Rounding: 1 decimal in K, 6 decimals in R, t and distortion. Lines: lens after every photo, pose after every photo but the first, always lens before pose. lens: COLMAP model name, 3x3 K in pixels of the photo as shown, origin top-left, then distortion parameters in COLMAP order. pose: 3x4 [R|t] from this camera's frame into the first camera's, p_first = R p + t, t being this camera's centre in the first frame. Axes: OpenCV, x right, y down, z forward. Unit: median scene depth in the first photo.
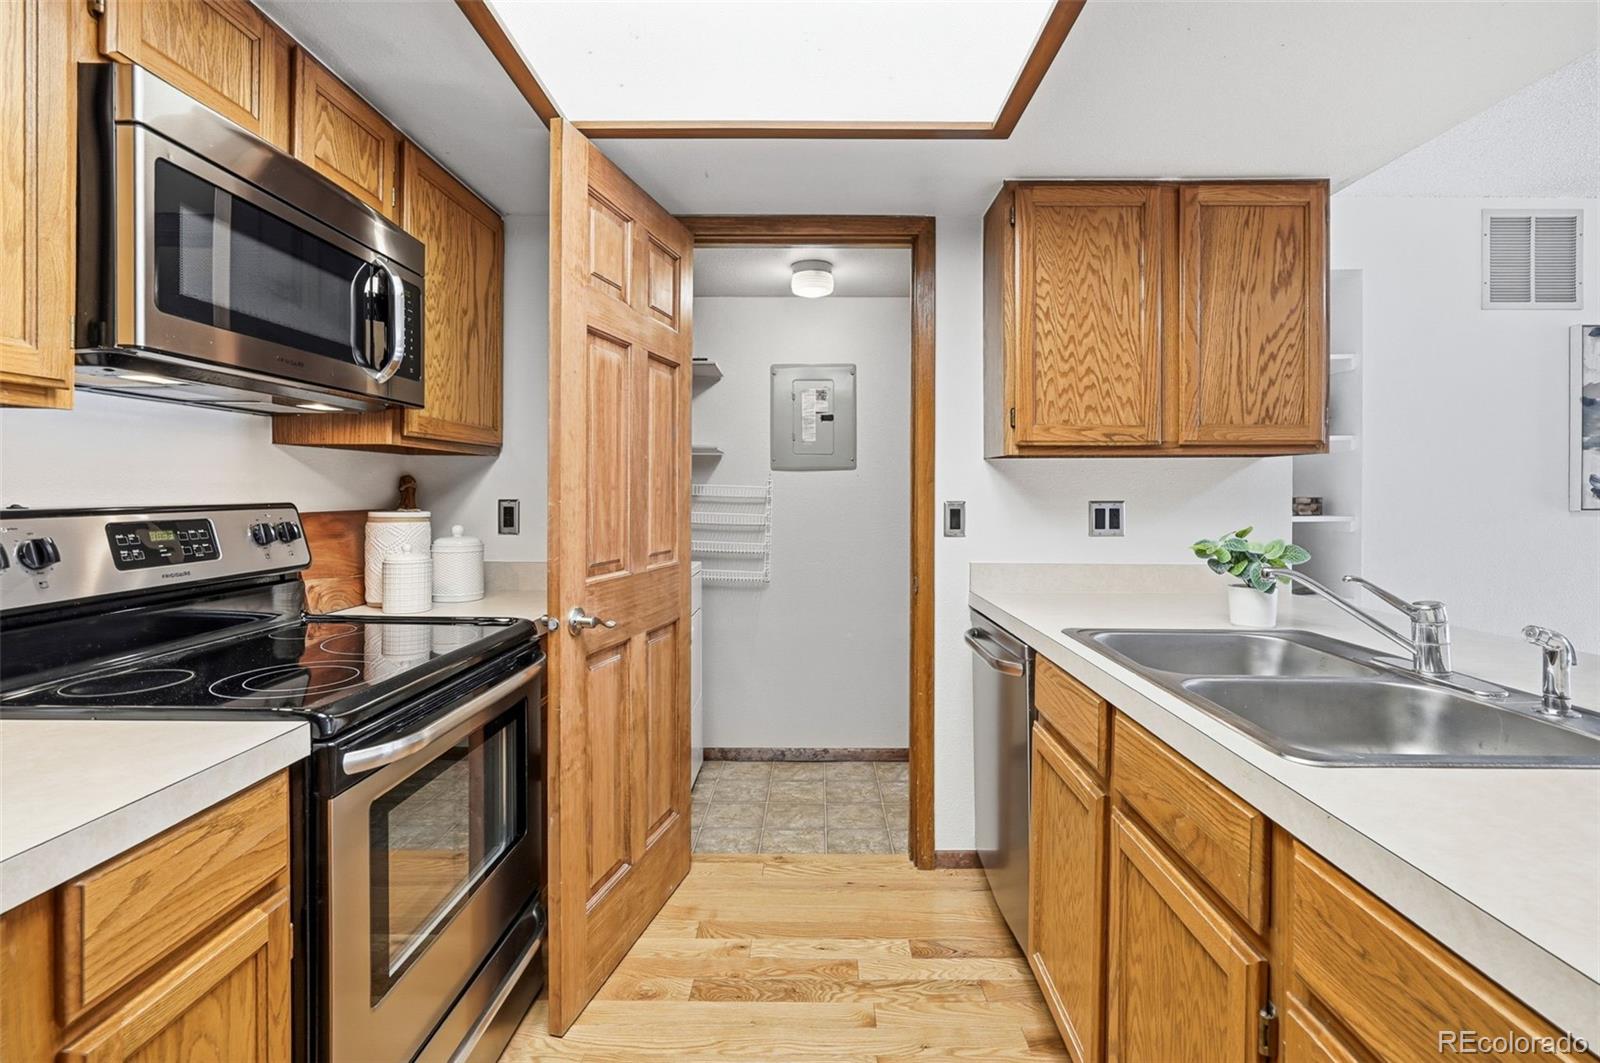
lens RADIAL K [[733.1, 0, 812.6], [0, 733.1, 497.9], [0, 0, 1]] dist [-0.010533, 0.004286]
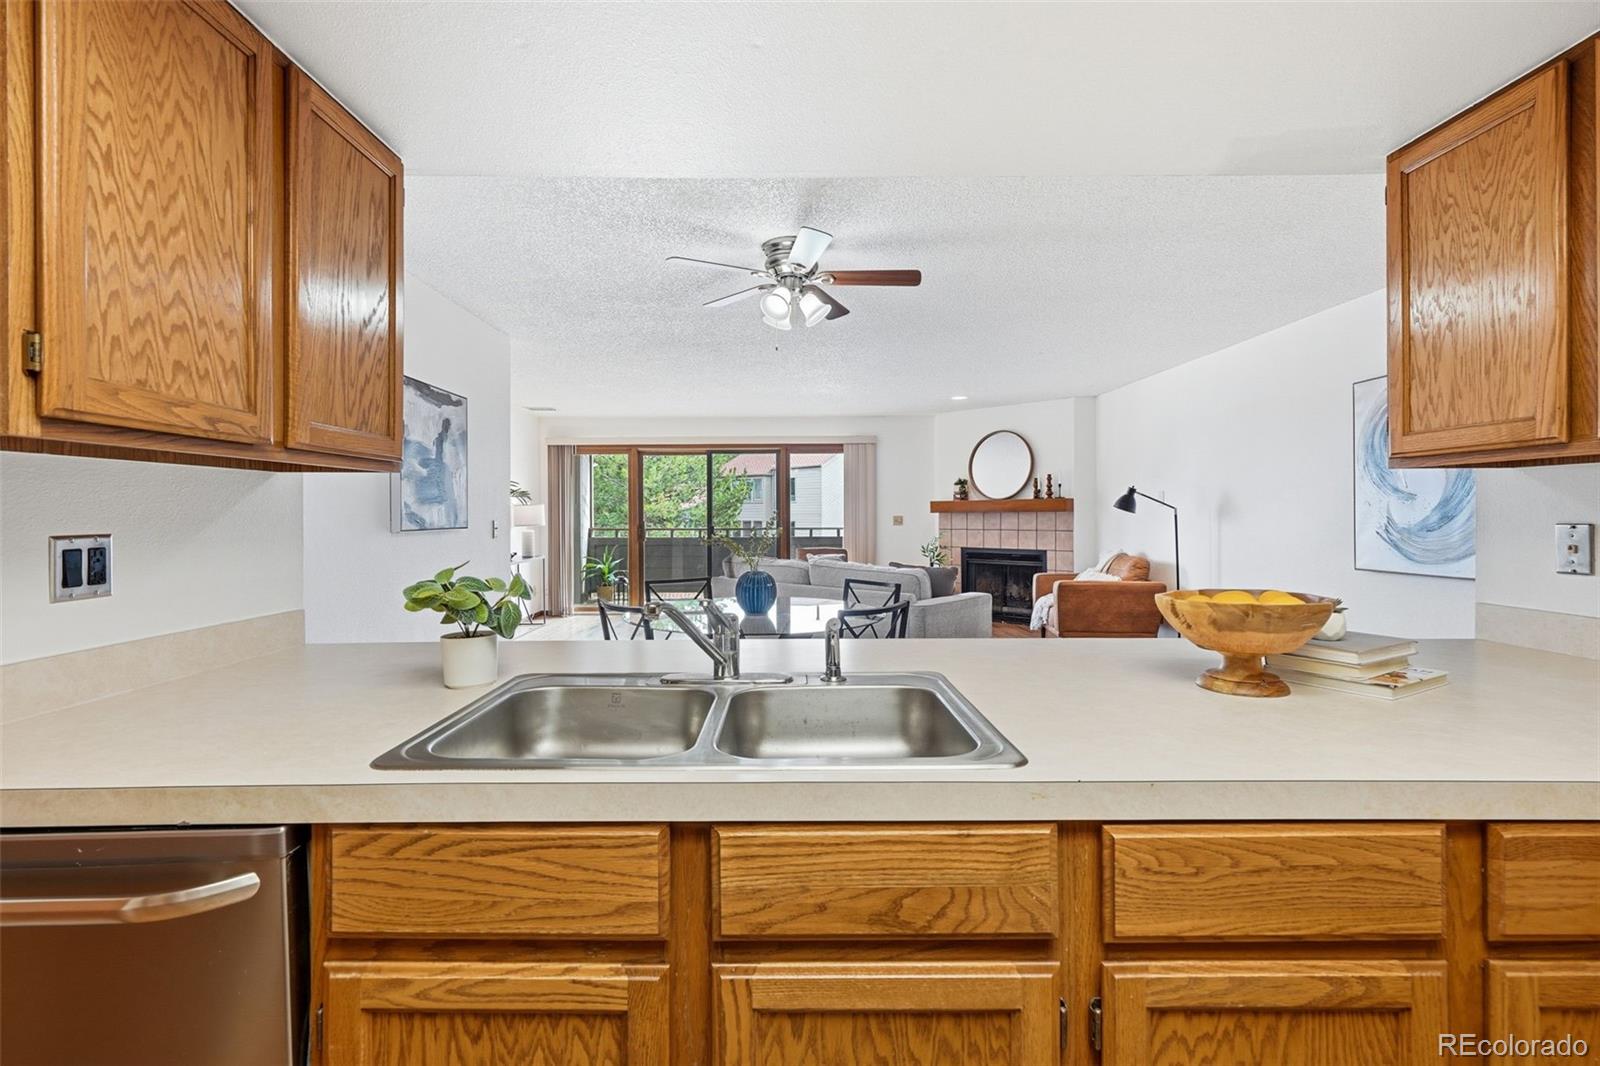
lens RADIAL K [[733.1, 0, 786.4], [0, 733.1, 513.4], [0, 0, 1]] dist [-0.010533, 0.004286]
pose [[-0.009602, 0.000409, 0.999954, -0.173561], [0.010748, 0.999942, -0.000306, -0.007178], [-0.999896, 0.010745, -0.009606, 0.552286]]
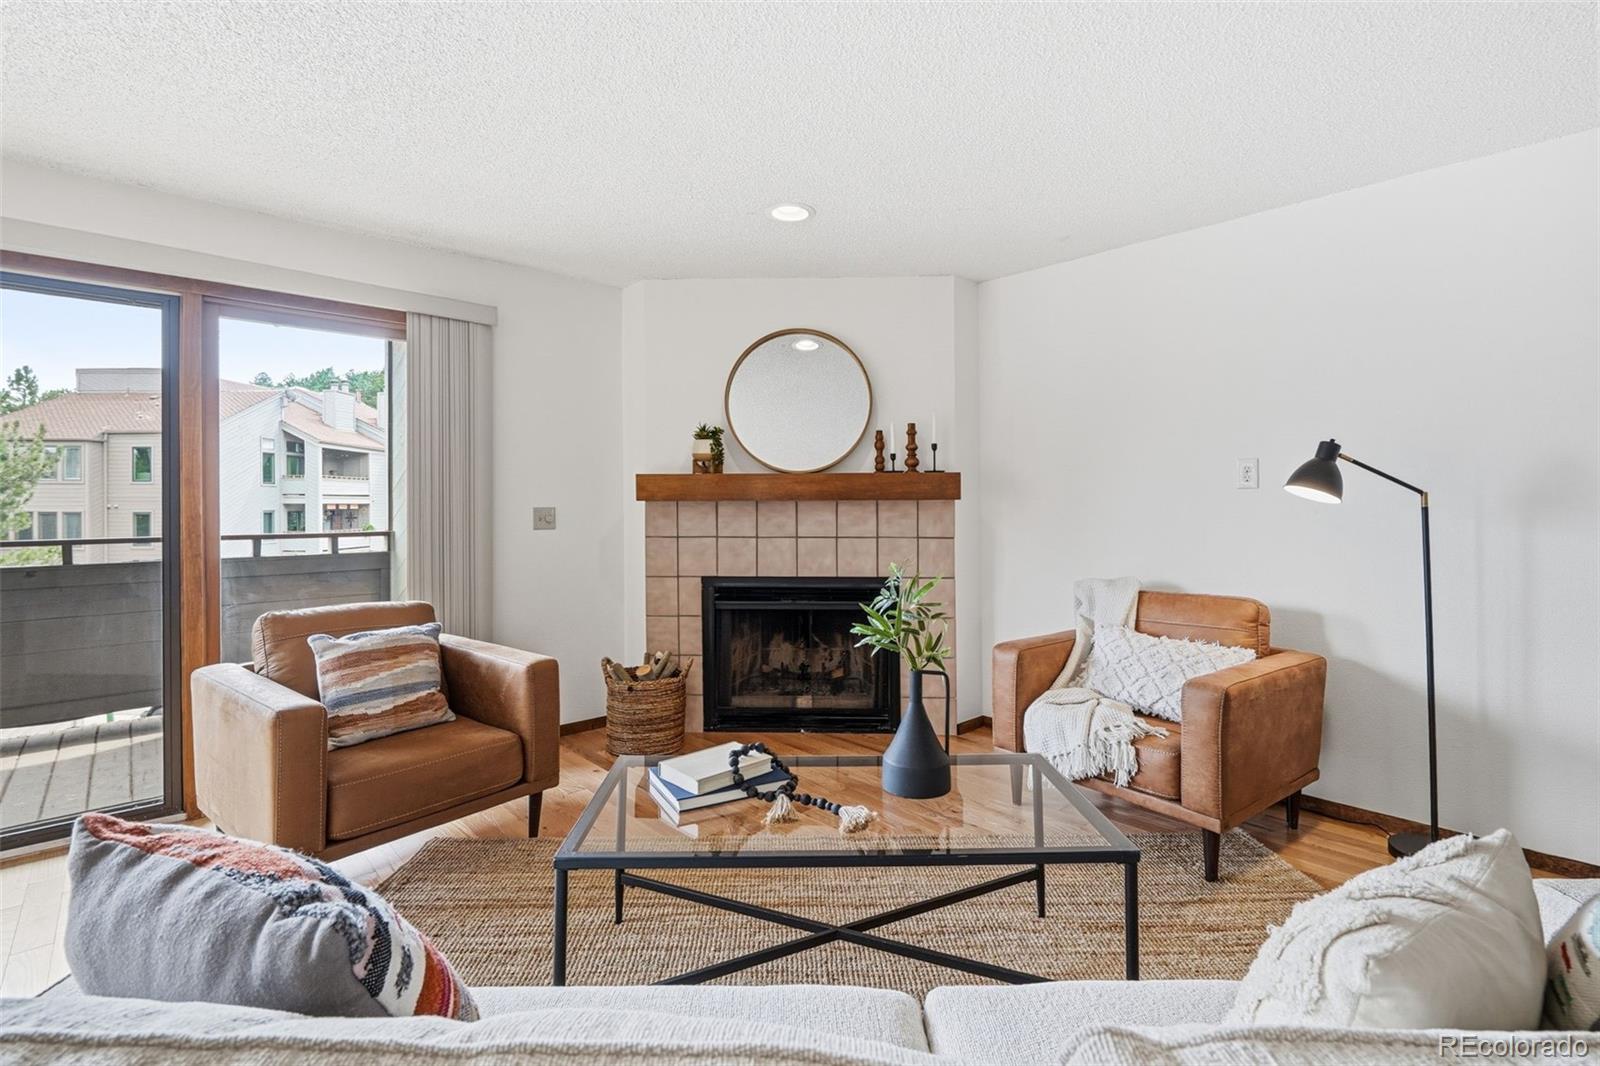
lens RADIAL K [[733.1, 0, 799.7], [0, 733.1, 510.2], [0, 0, 1]] dist [-0.010533, 0.004286]
pose [[-0.686009, -0.009151, 0.727536, 2.430361], [0.003452, 0.999869, 0.015831, -0.006636], [-0.727585, 0.013372, -0.685887, 0.640192]]
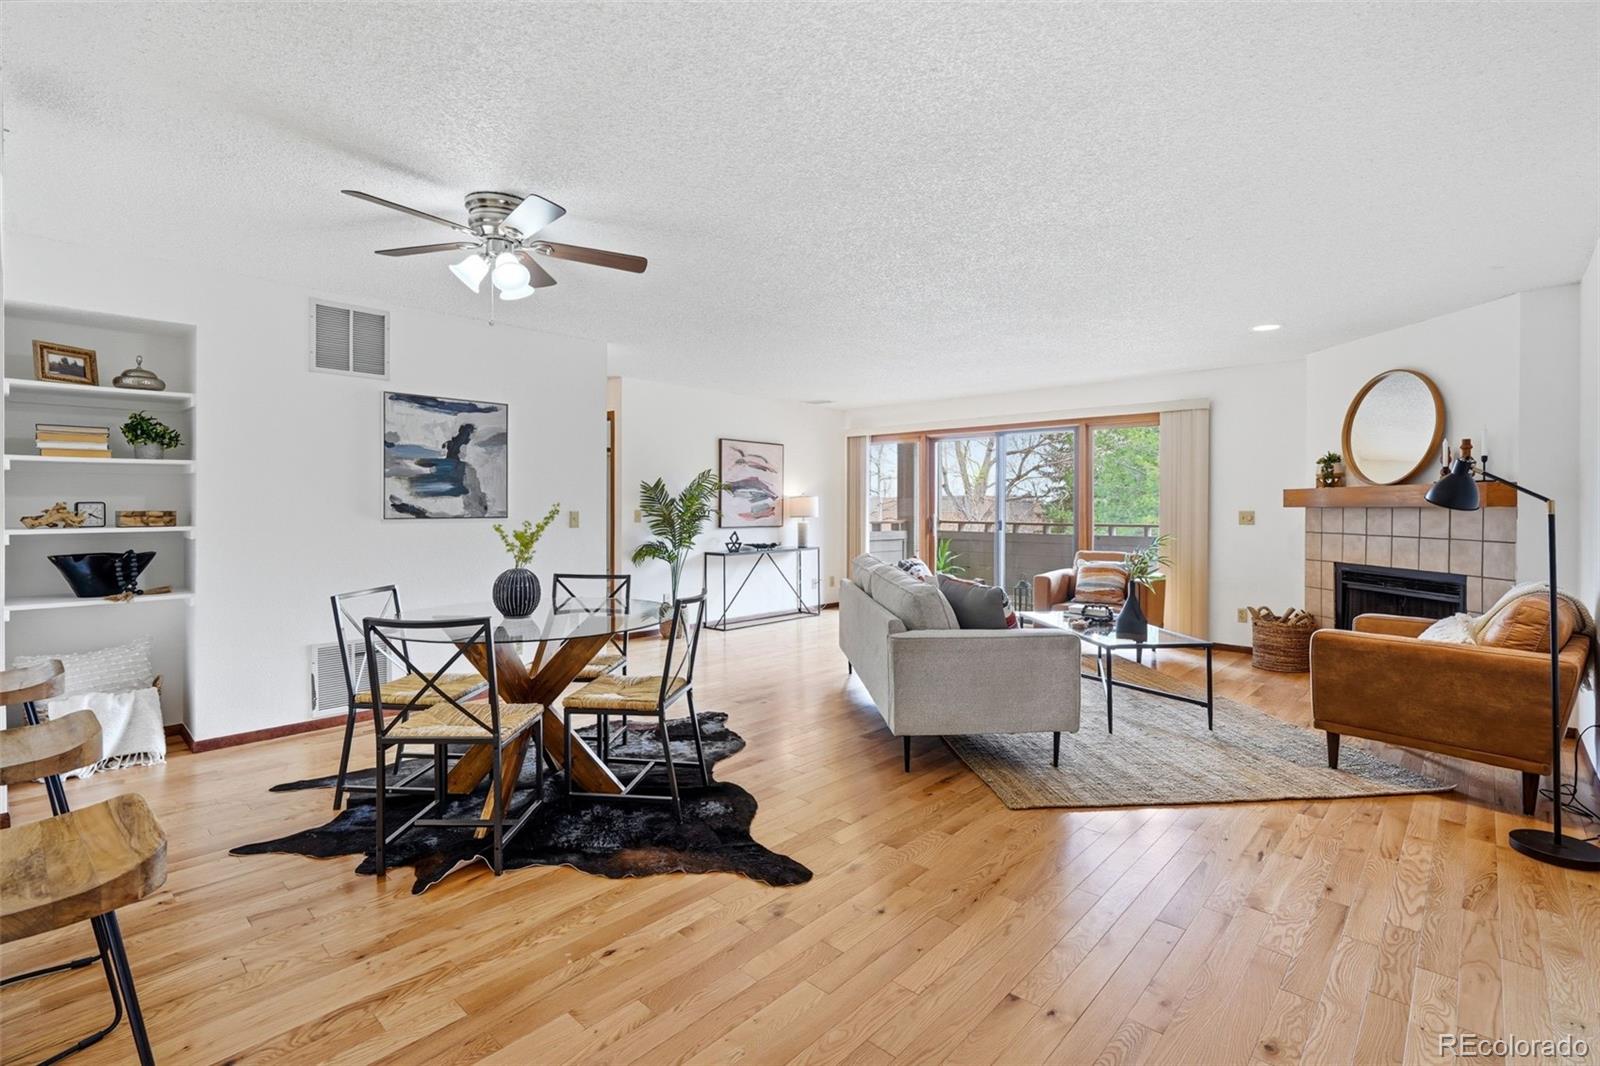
lens RADIAL K [[733.1, 0, 805.8], [0, 733.1, 510.9], [0, 0, 1]] dist [-0.010533, 0.004286]
pose [[0.671813, -0.003763, 0.740712, 0.758172], [0.002930, 0.999993, 0.002422, -0.000678], [-0.740715, 0.000543, 0.671819, -0.839478]]
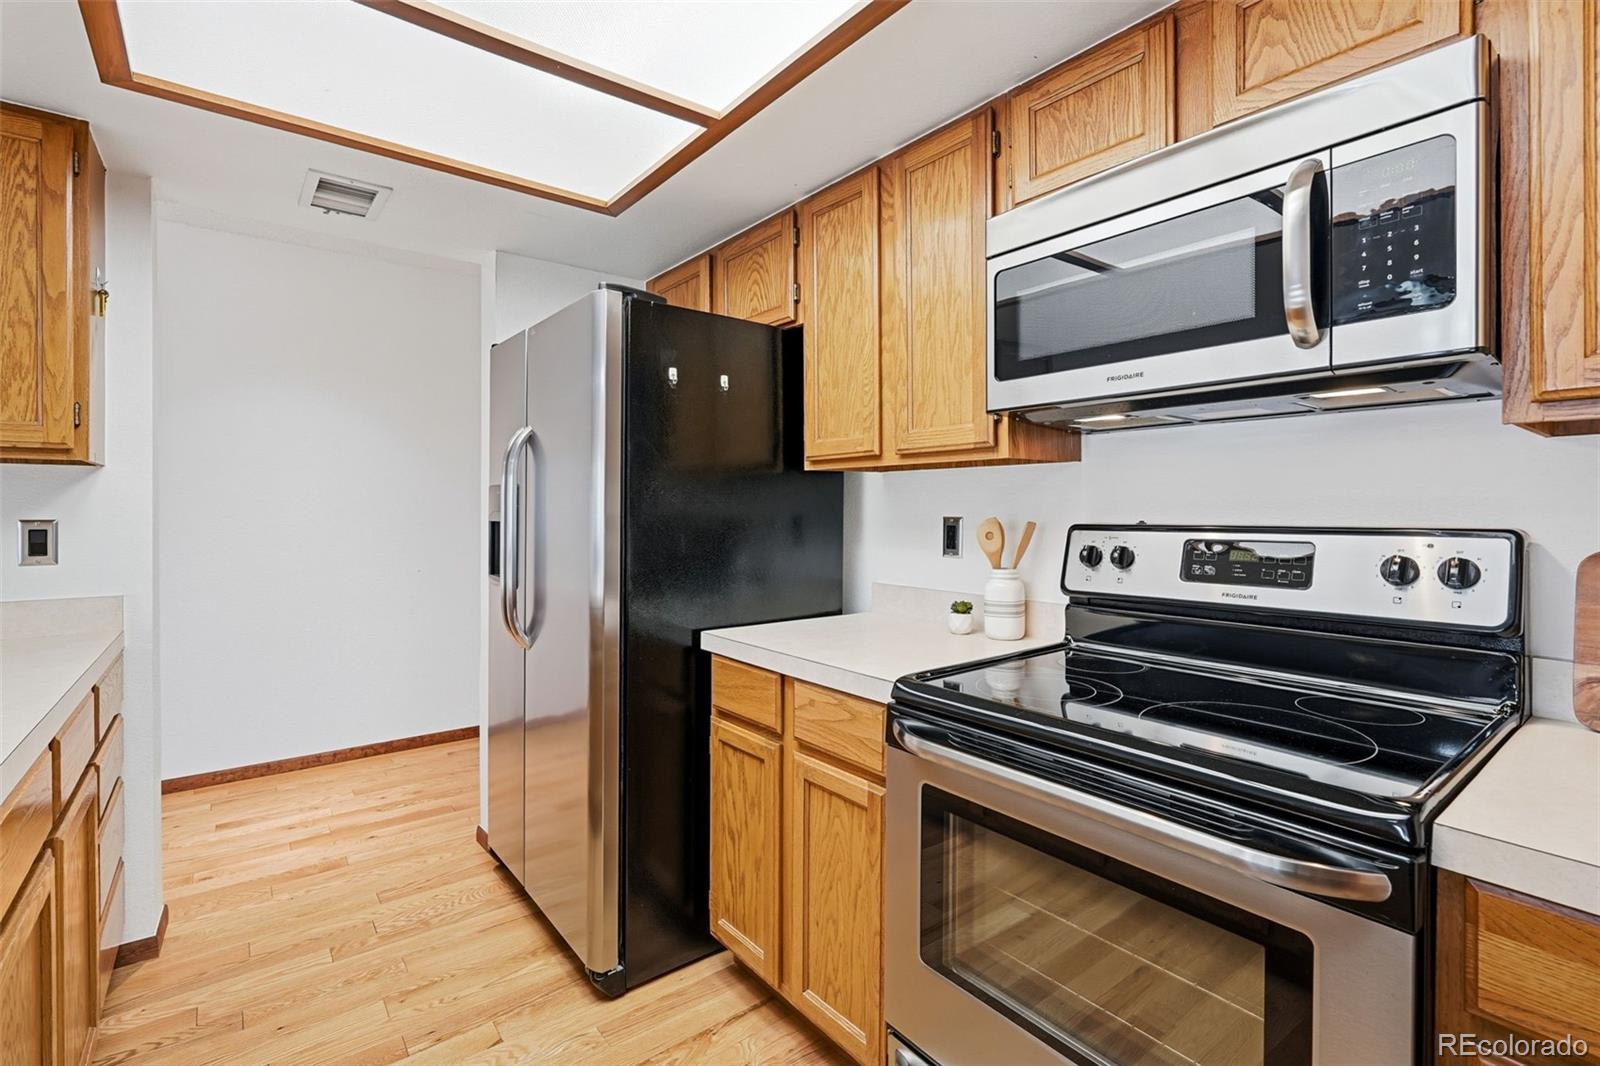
lens RADIAL K [[733.1, 0, 801.3], [0, 733.1, 513.2], [0, 0, 1]] dist [-0.010533, 0.004286]
pose [[-0.780163, 0.001379, -0.625575, 0.143840], [-0.008043, 0.999893, 0.012235, -0.009662], [0.625525, 0.014577, -0.780068, 0.950241]]
